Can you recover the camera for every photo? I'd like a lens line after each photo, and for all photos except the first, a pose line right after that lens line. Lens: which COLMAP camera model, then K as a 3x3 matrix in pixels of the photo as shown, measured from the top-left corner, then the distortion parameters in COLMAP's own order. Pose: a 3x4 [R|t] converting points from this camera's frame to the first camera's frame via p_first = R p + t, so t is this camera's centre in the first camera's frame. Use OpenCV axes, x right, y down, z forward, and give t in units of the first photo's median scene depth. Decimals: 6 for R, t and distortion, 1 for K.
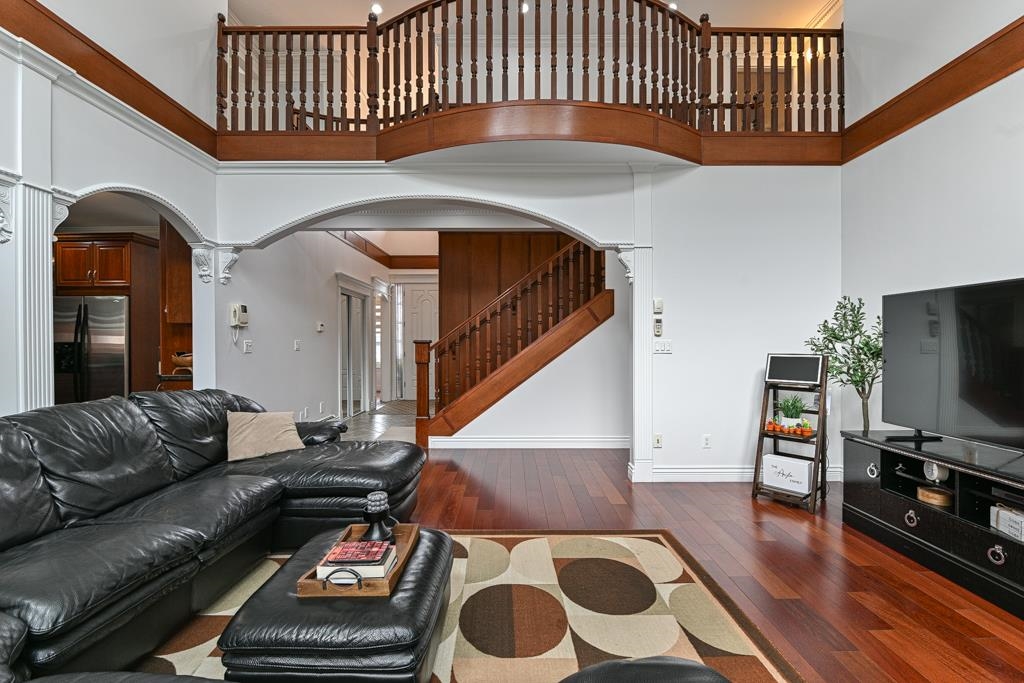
lens RADIAL K [[442.1, 0, 513.8], [0, 442.1, 341.3], [0, 0, 1]] dist [0.008750, -0.001162]
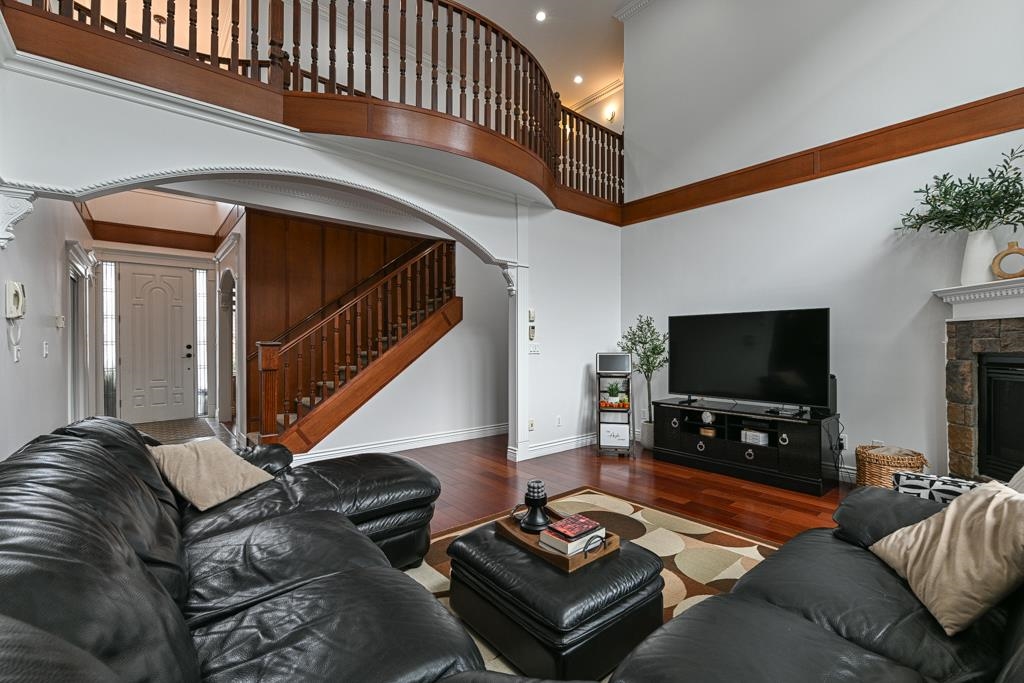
lens RADIAL K [[442.1, 0, 515.4], [0, 442.1, 344.0], [0, 0, 1]] dist [0.008750, -0.001162]
pose [[0.768764, -0.000677, 0.639532, -0.497599], [-0.002146, 0.999991, 0.003639, -0.004697], [-0.639529, -0.004170, 0.768756, 0.081816]]
